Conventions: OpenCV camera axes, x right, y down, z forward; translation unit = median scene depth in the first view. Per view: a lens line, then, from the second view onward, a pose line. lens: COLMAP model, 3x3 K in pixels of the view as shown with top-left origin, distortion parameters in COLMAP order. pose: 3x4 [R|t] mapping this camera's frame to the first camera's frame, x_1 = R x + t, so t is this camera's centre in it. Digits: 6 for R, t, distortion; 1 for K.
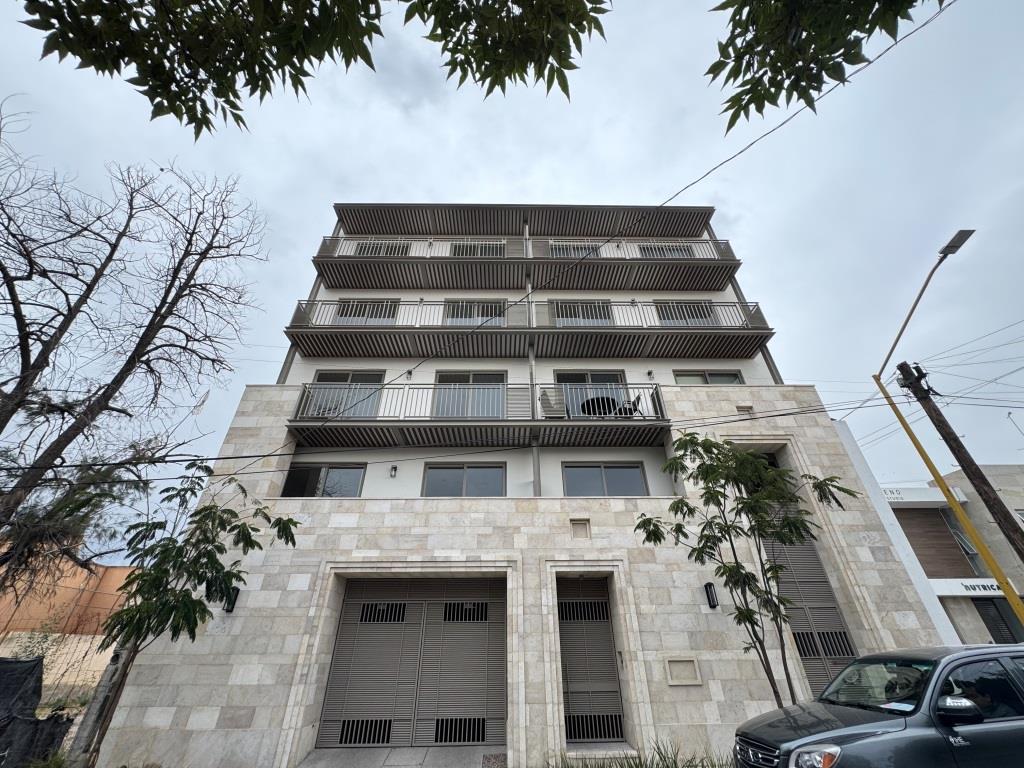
lens RADIAL K [[406.6, 0, 513.1], [0, 406.6, 382.6], [0, 0, 1]] dist [-0.003999, 0.000916]
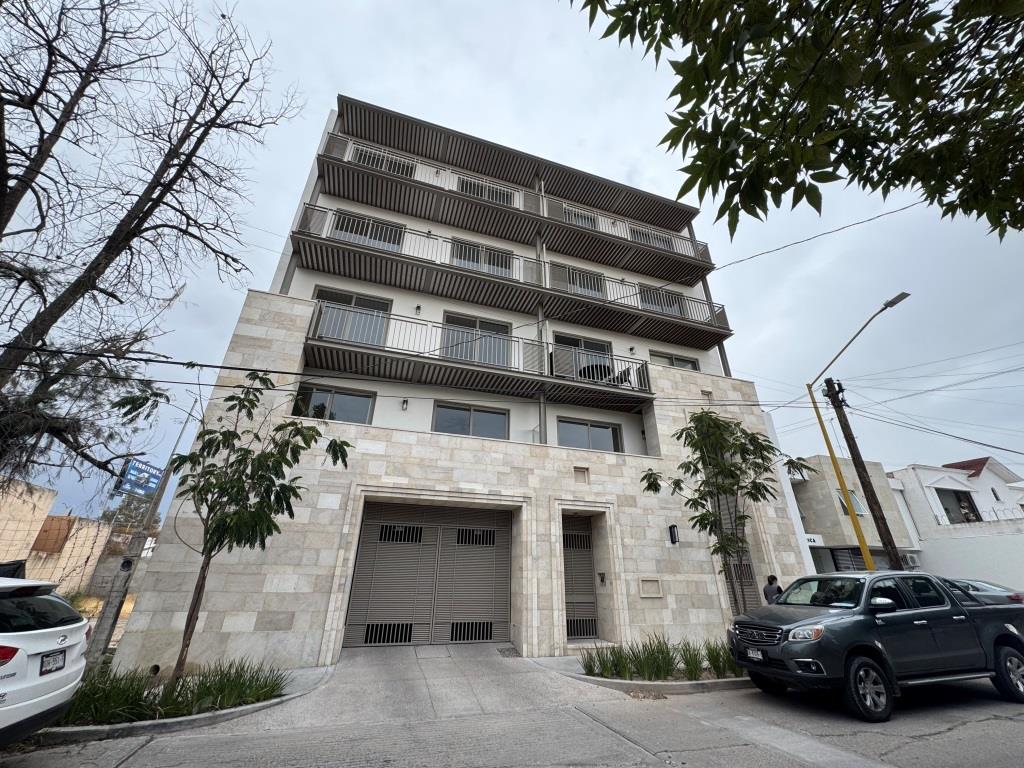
lens RADIAL K [[406.6, 0, 512.5], [0, 406.6, 382.5], [0, 0, 1]] dist [-0.003999, 0.000916]
pose [[0.955183, 0.147187, 0.256829, -0.373339], [-0.179797, 0.977716, 0.108368, 0.007336], [-0.235156, -0.149689, 0.960362, -0.038320]]
